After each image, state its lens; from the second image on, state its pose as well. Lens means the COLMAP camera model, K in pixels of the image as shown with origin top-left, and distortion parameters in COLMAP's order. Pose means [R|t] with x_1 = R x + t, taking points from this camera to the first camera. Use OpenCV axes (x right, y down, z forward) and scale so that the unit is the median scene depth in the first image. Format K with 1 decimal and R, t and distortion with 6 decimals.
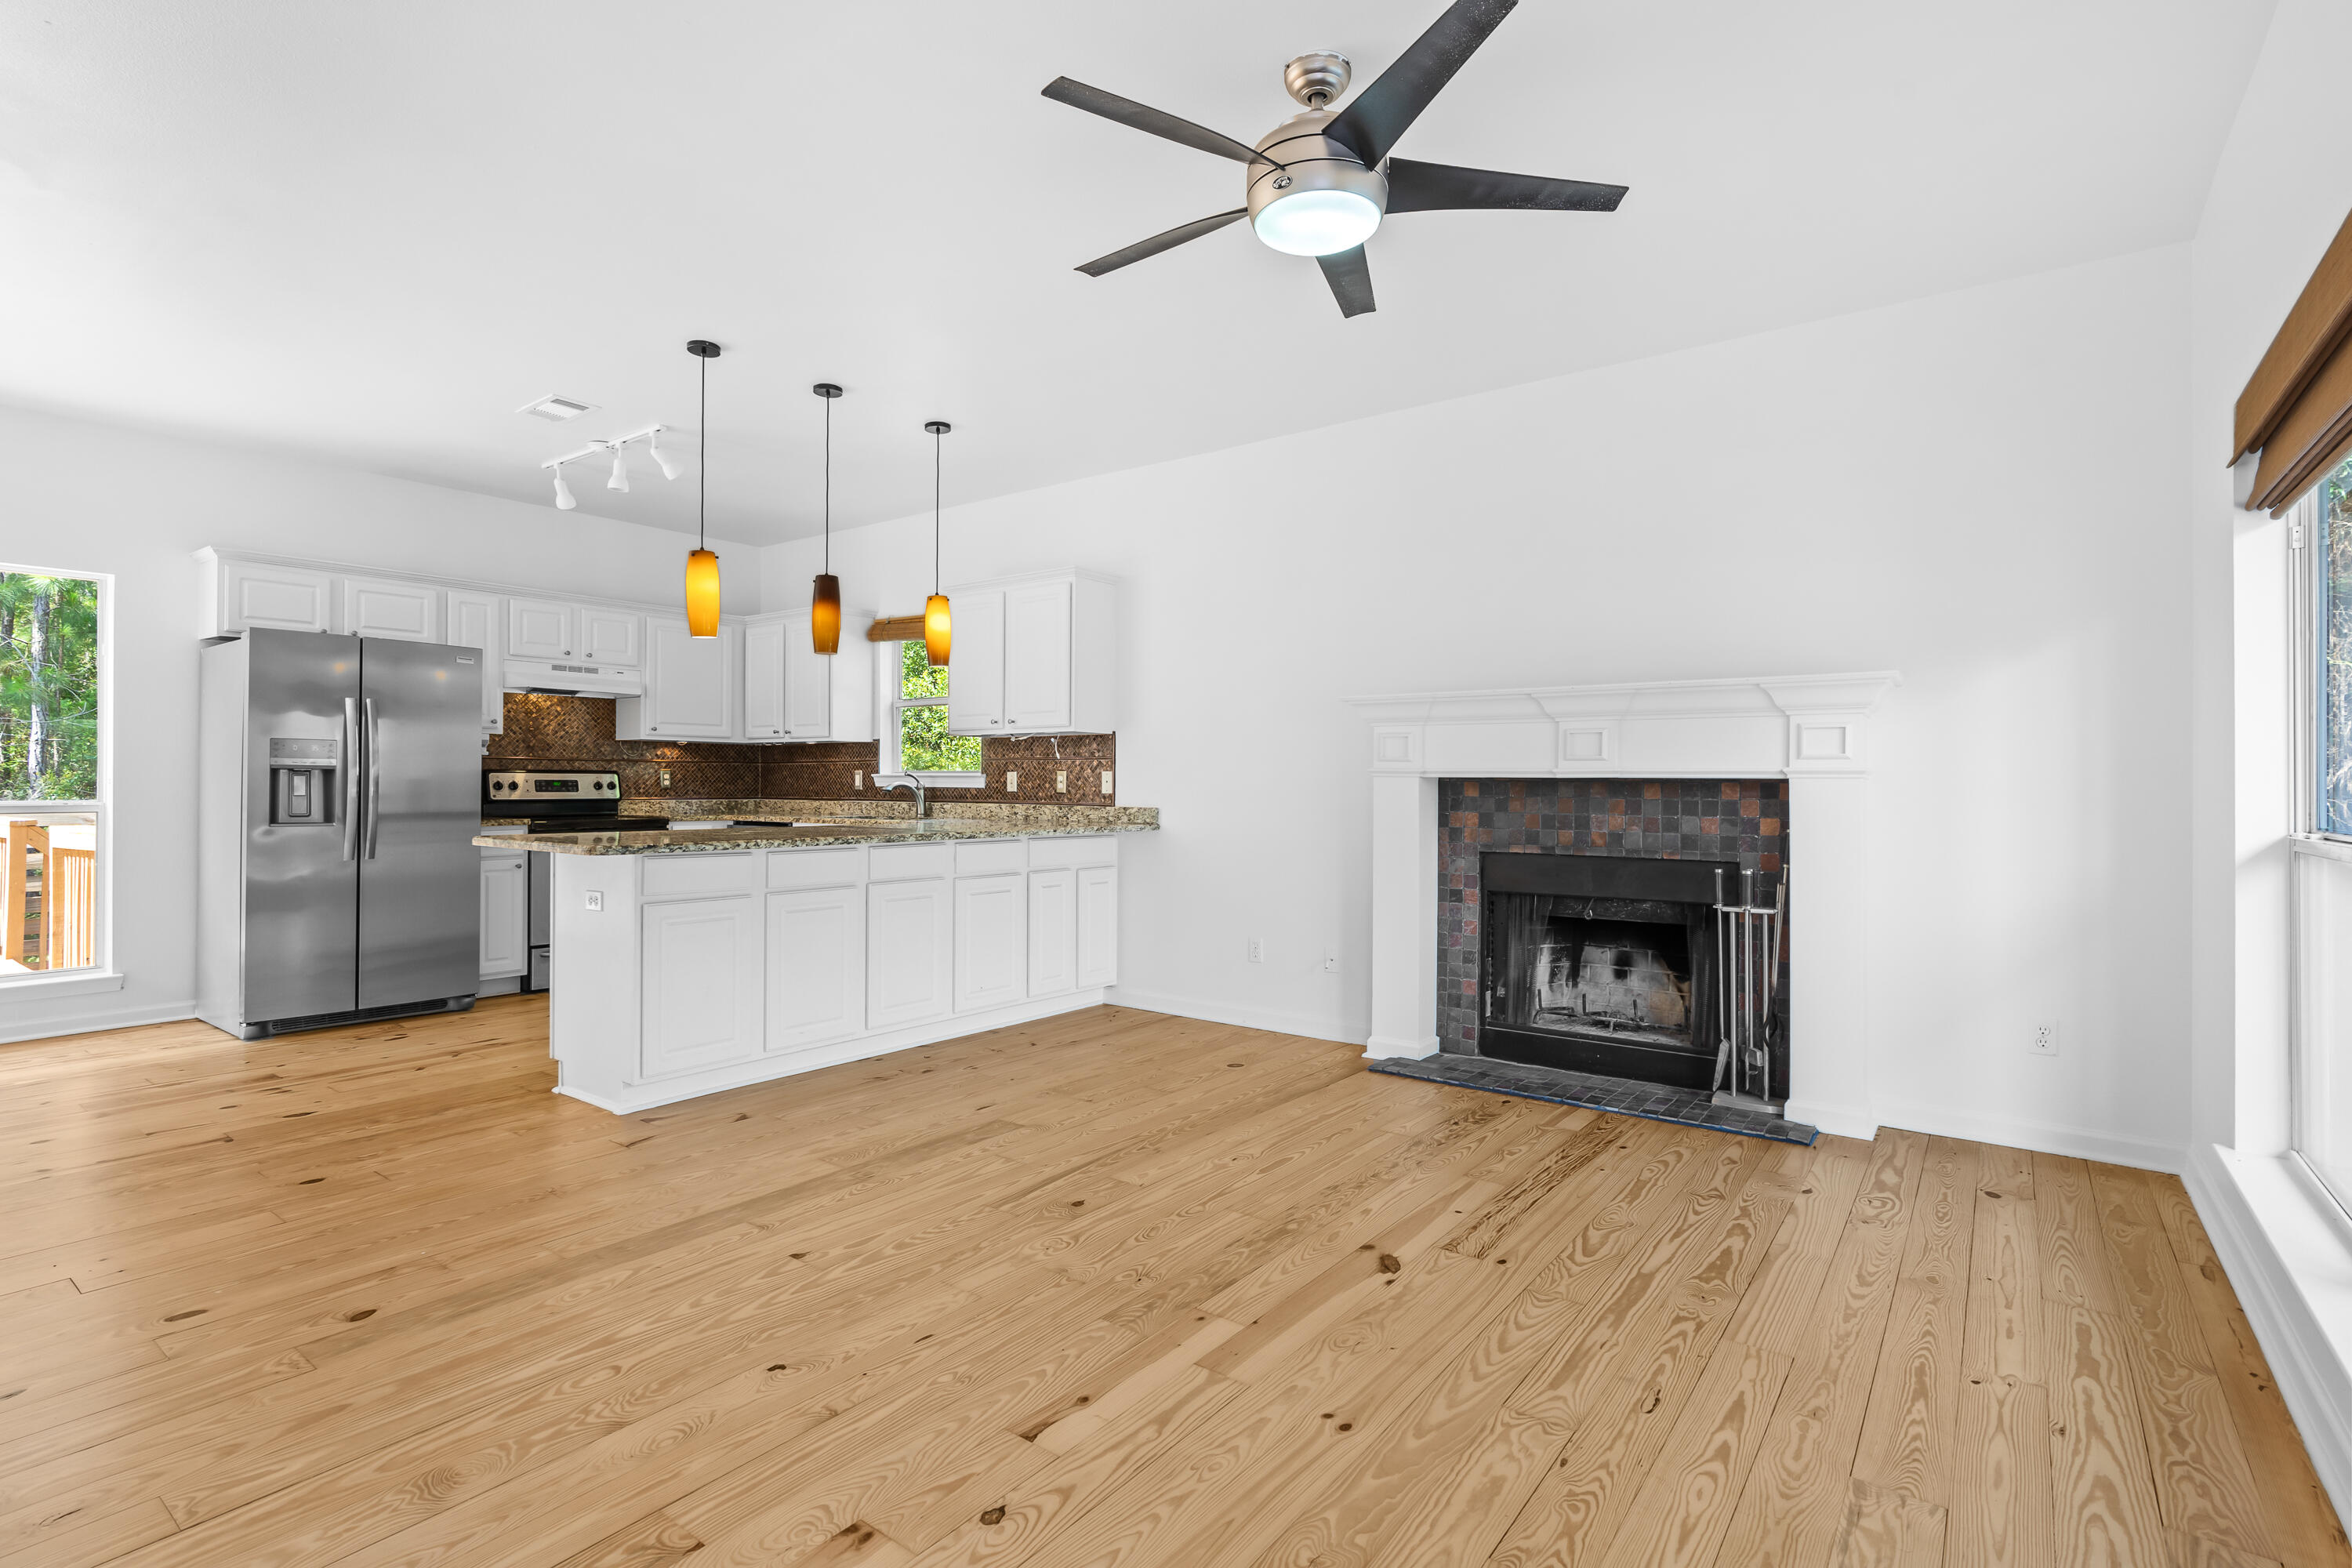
lens RADIAL K [[1119.2, 0, 1169.1], [0, 1119.2, 782.9], [0, 0, 1]] dist [-0.008493, 0.001240]
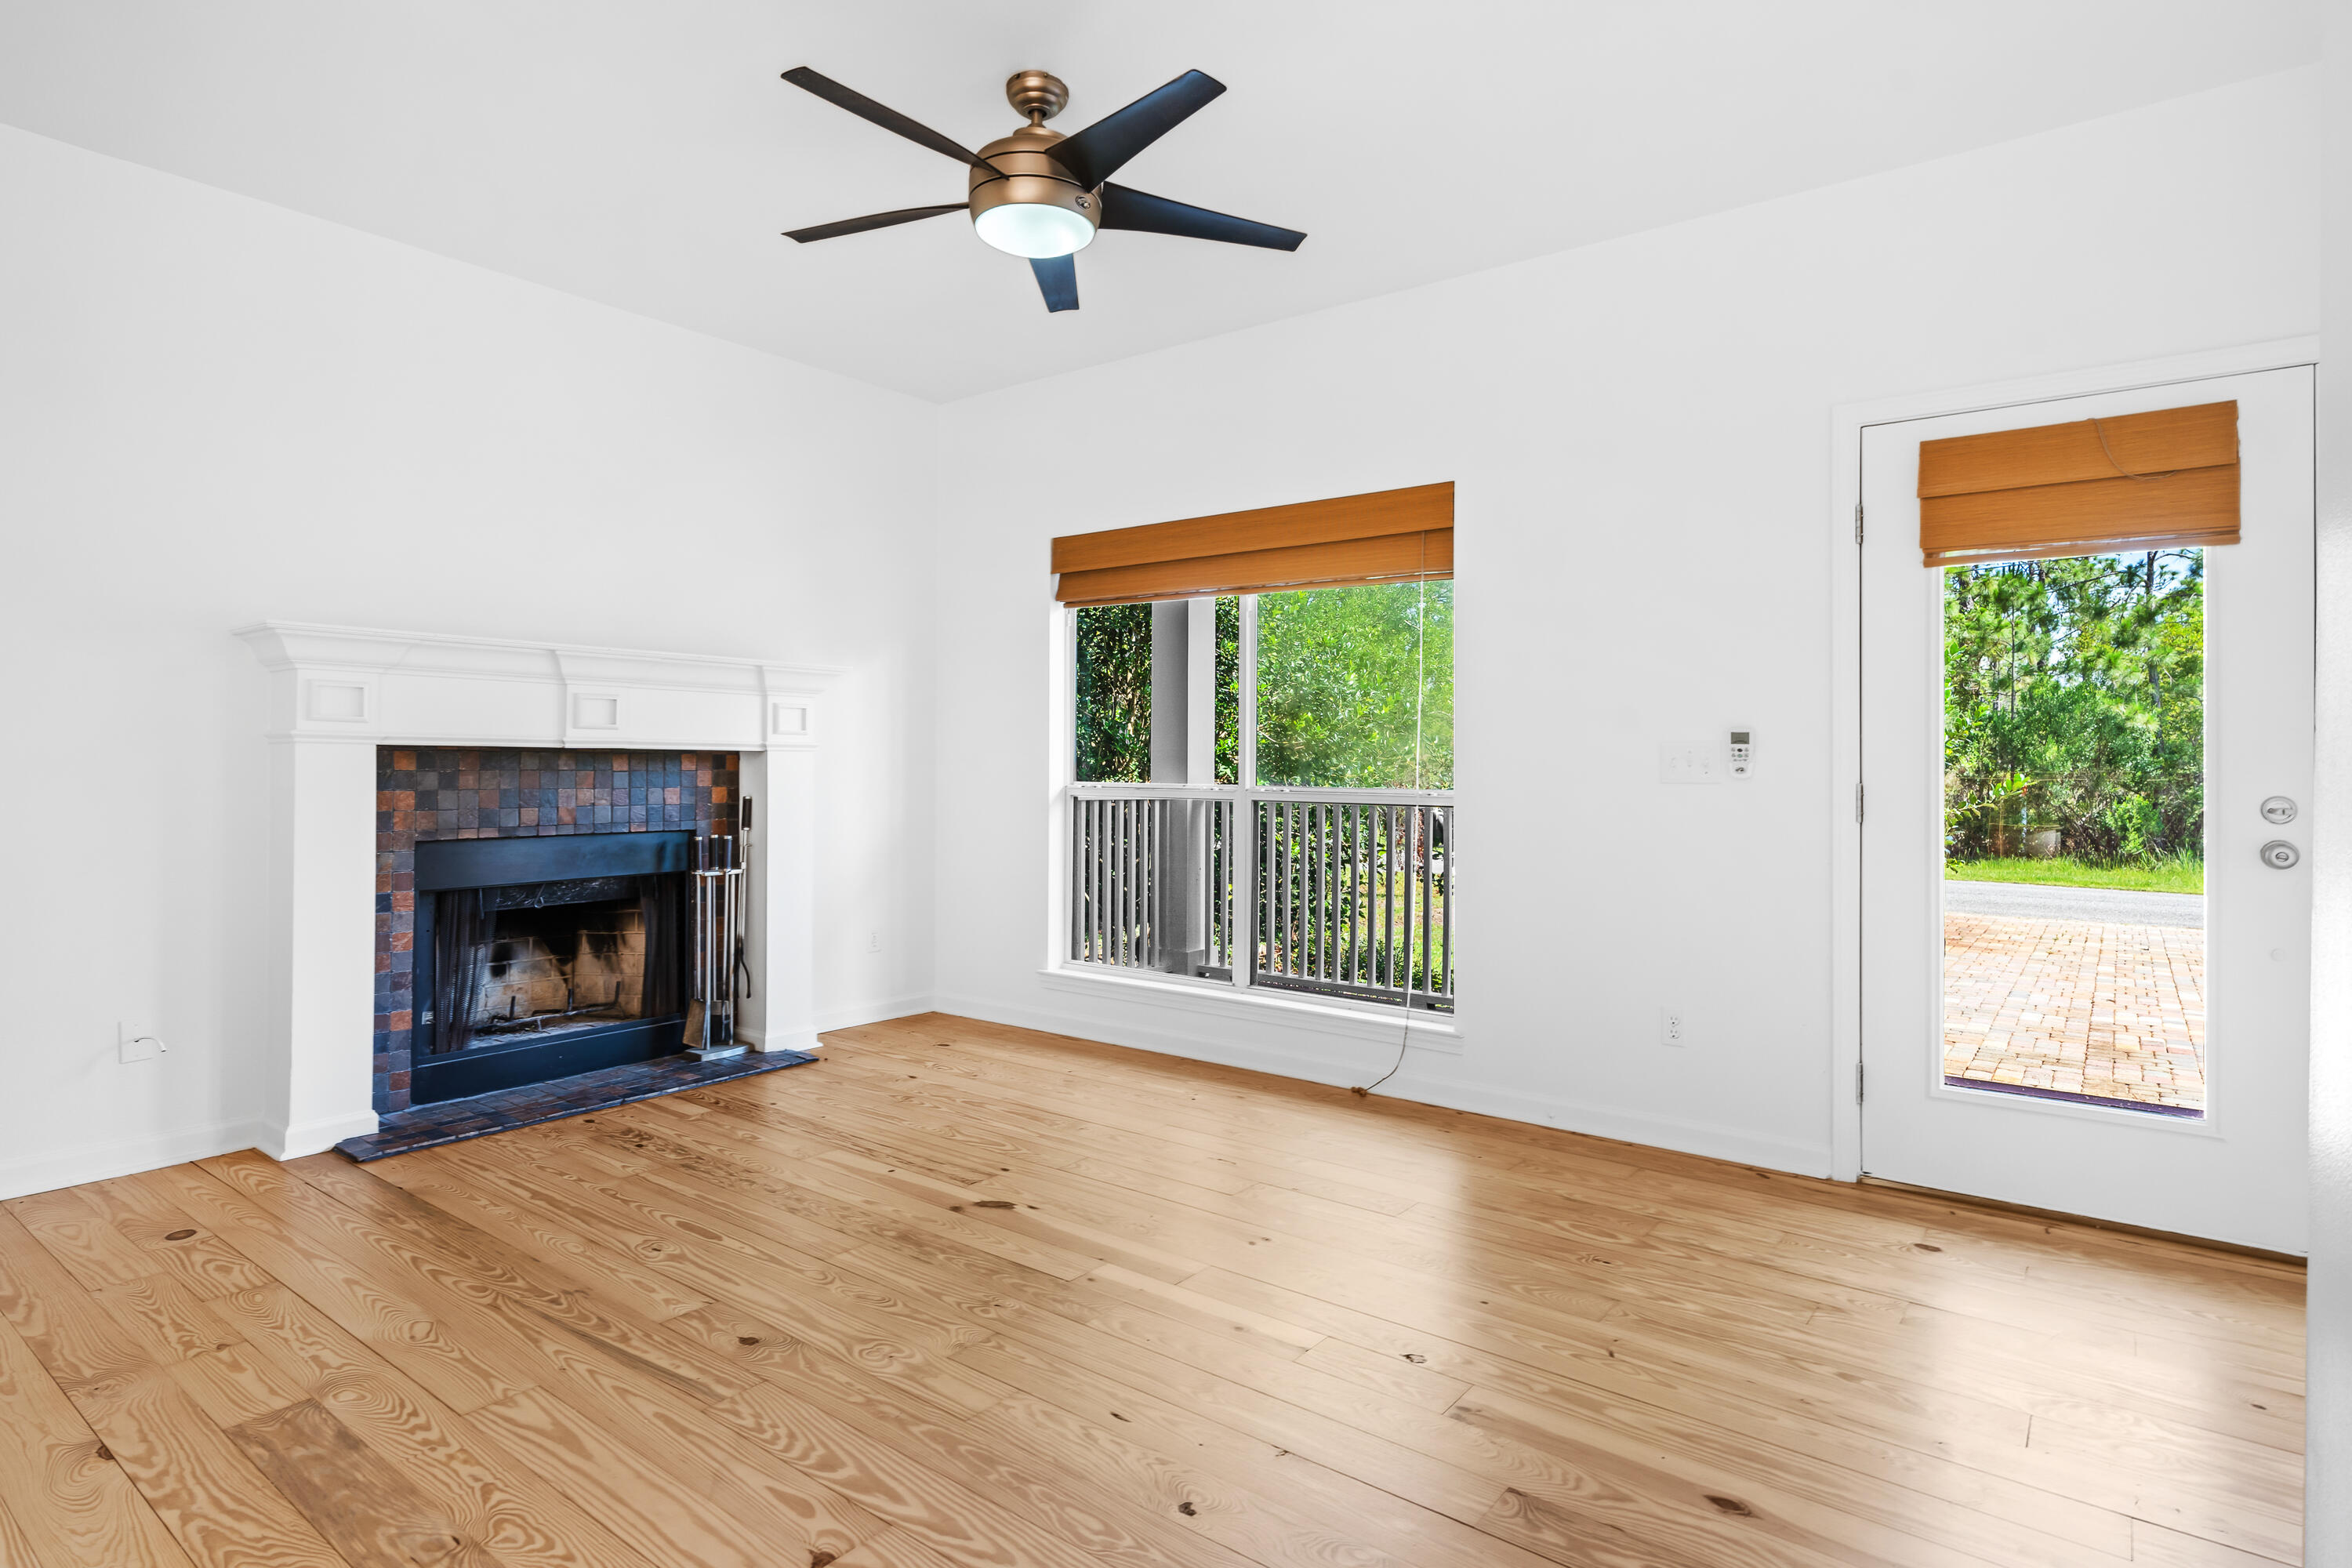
lens RADIAL K [[1241.9, 0, 1169.3], [0, 1241.9, 747.7], [0, 0, 1]] dist [-0.003958, 0.001493]
pose [[0.013427, 0.006240, 0.999890, -0.577390], [-0.008333, 0.999946, -0.006129, -0.002397], [-0.999875, -0.008250, 0.013478, 0.472947]]
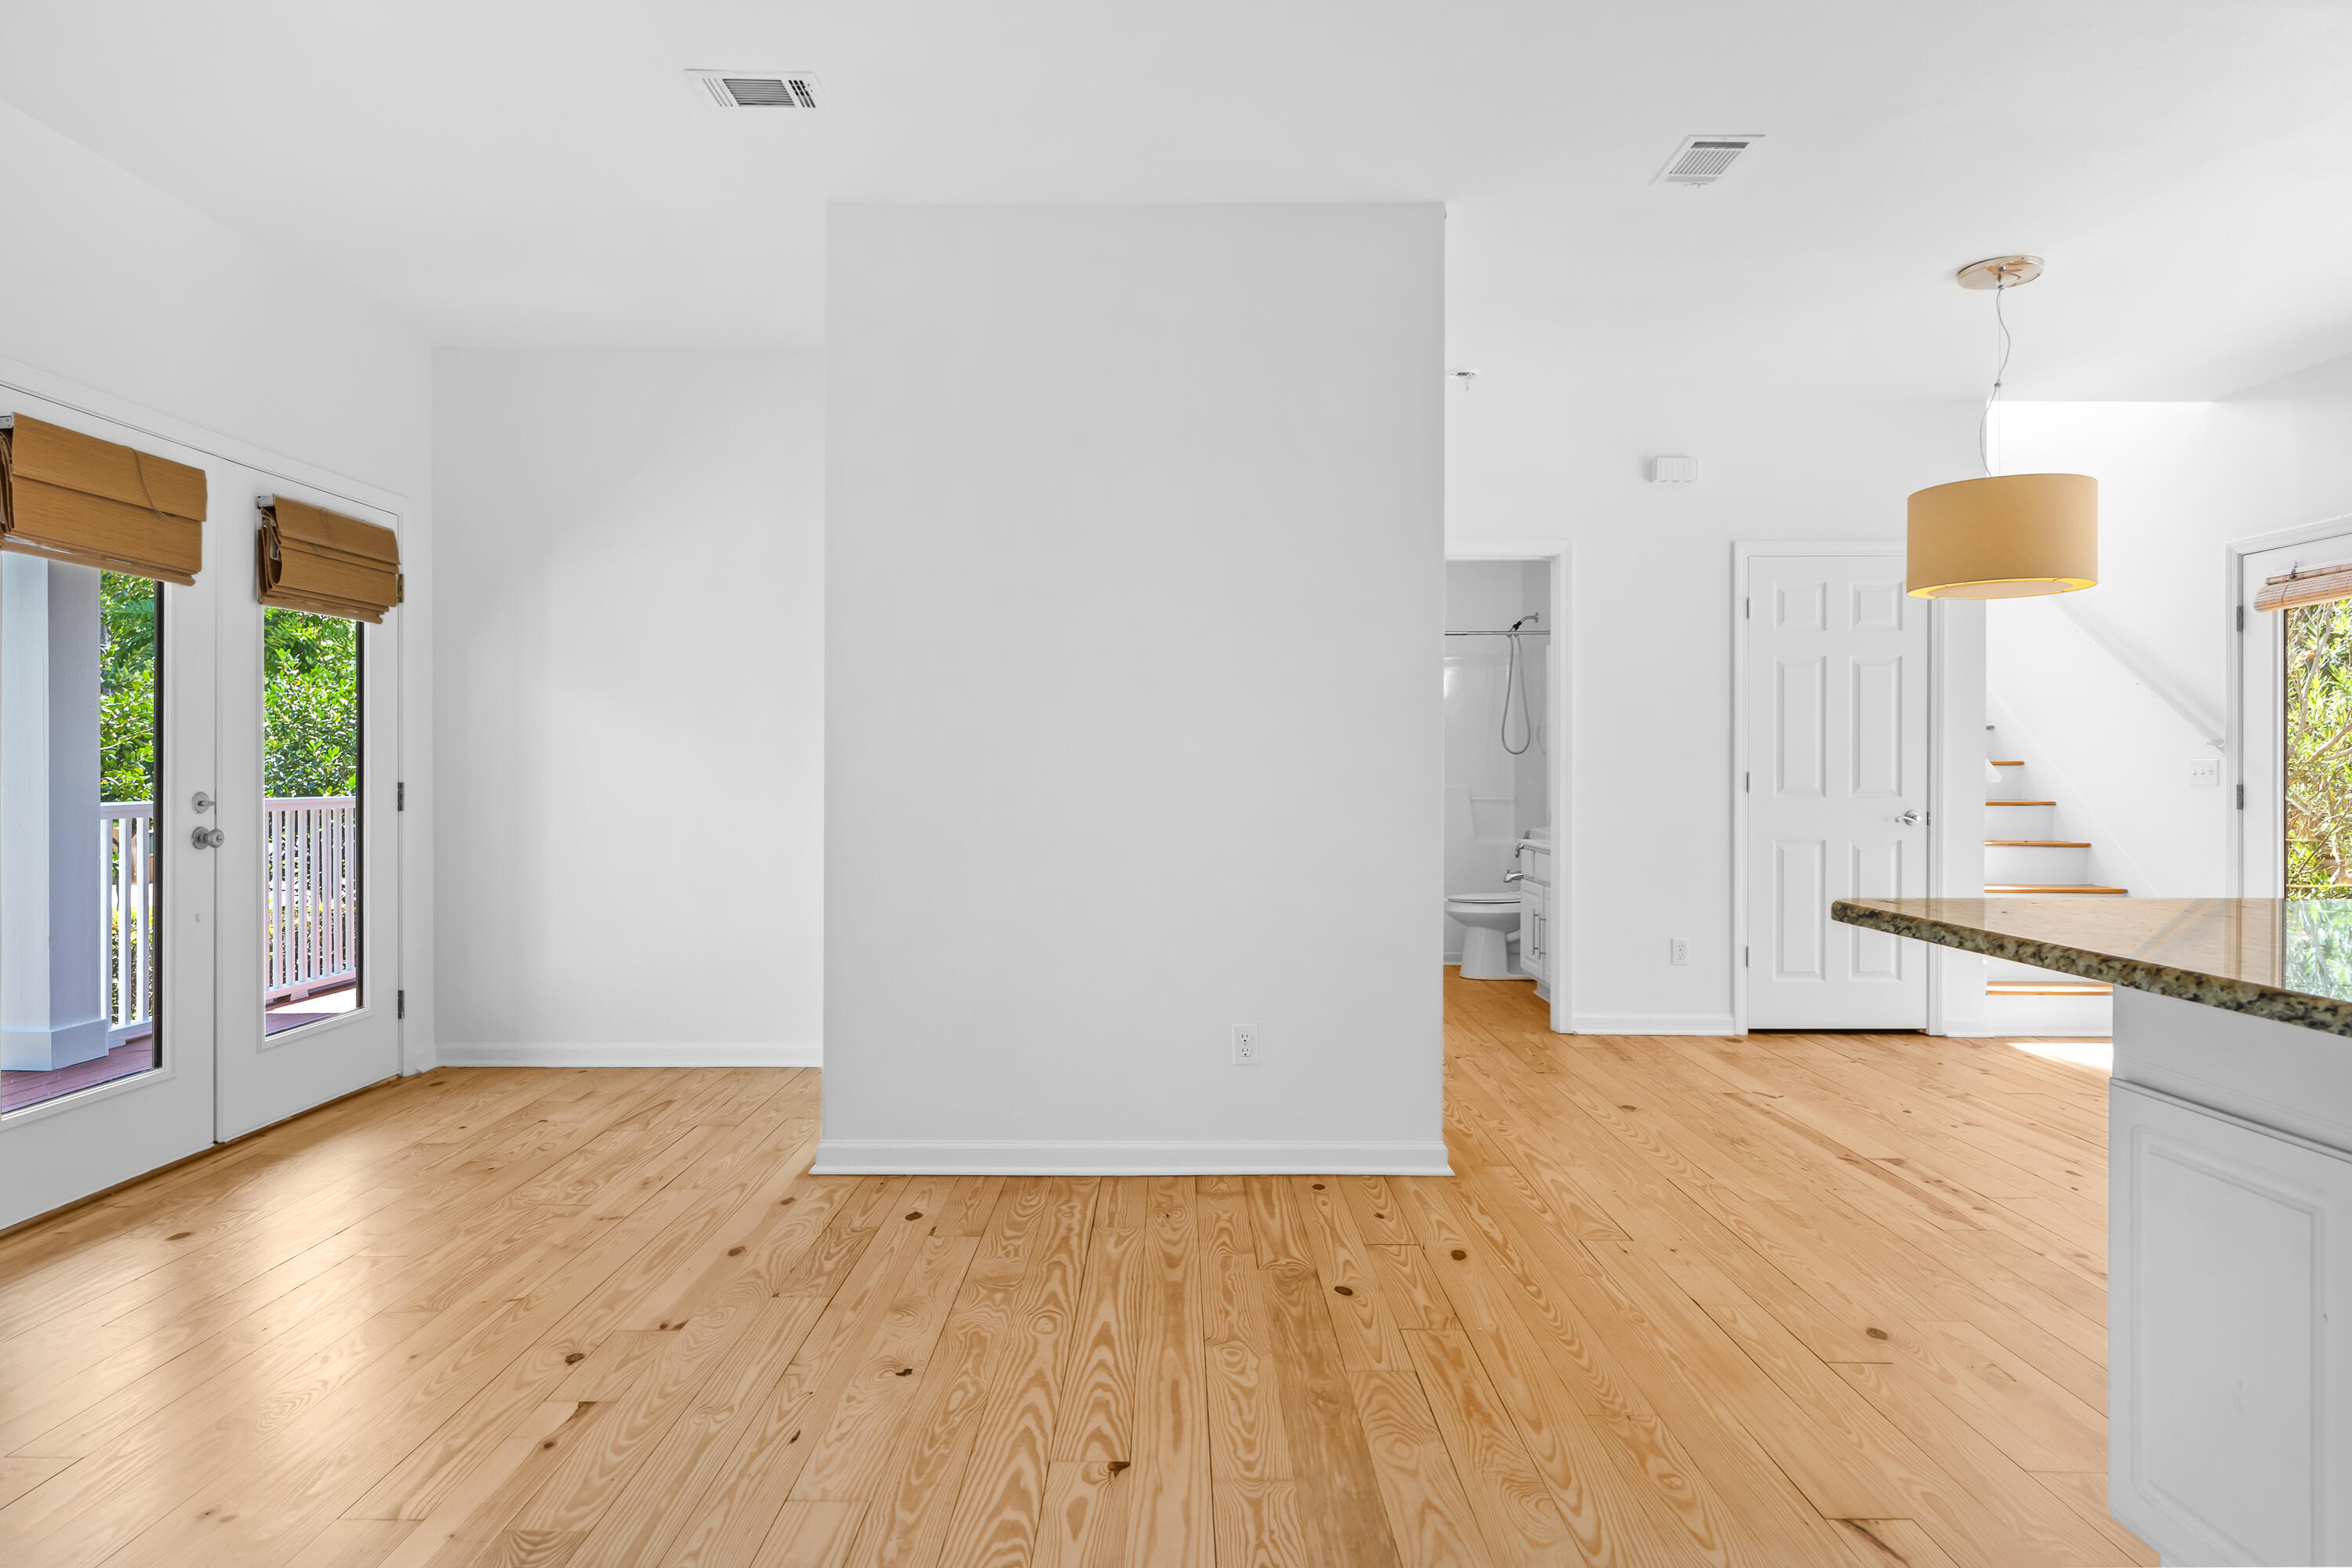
lens RADIAL K [[1344.2, 0, 1168.8], [0, 1344.2, 777.3], [0, 0, 1]] dist [-0.002671, 0.000703]
pose [[-0.799840, -0.003758, -0.600201, 0.080659], [-0.005581, 0.999984, 0.001177, 0.000362], [0.600187, 0.004291, -0.799848, 0.977395]]
